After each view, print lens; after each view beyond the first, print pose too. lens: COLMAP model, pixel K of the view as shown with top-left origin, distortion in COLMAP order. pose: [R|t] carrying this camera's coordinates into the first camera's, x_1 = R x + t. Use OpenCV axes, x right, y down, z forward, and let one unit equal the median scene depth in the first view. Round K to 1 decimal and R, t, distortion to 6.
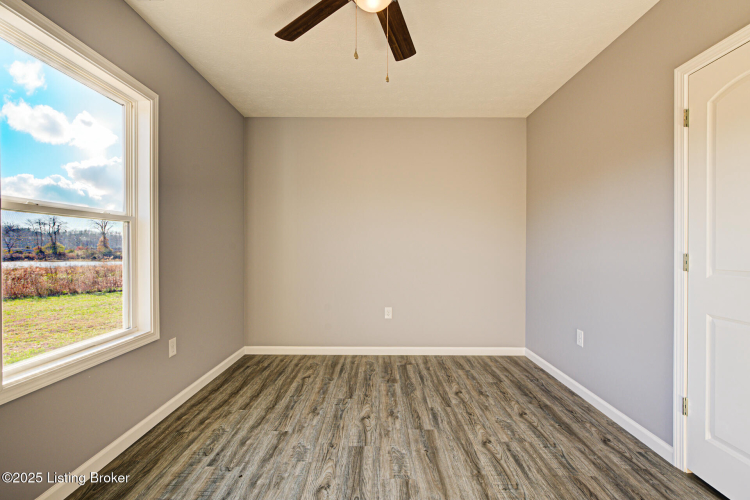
lens RADIAL K [[346.5, 0, 375.0], [0, 346.5, 250.0], [0, 0, 1]] dist [0.001496, 0.000359]
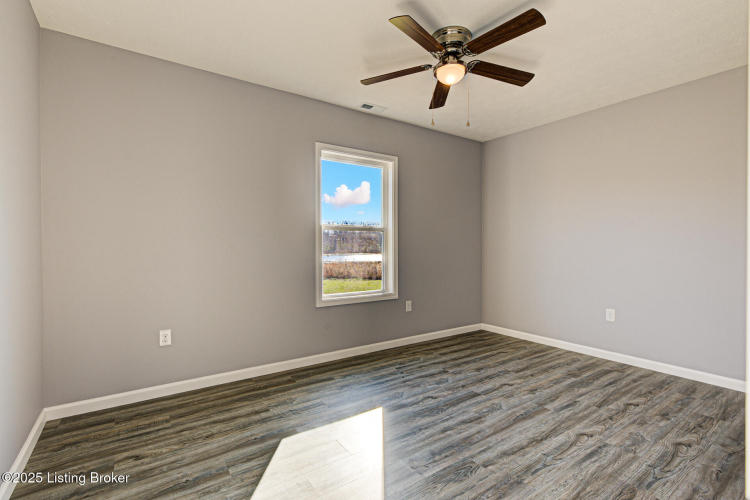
lens RADIAL K [[346.5, 0, 375.0], [0, 346.5, 250.0], [0, 0, 1]] dist [0.001496, 0.000359]
pose [[0.580377, 0.008291, -0.814306, 0.659725], [-0.003194, 0.999964, 0.007906, 0.002059], [0.814341, -0.001988, 0.580383, -0.084511]]
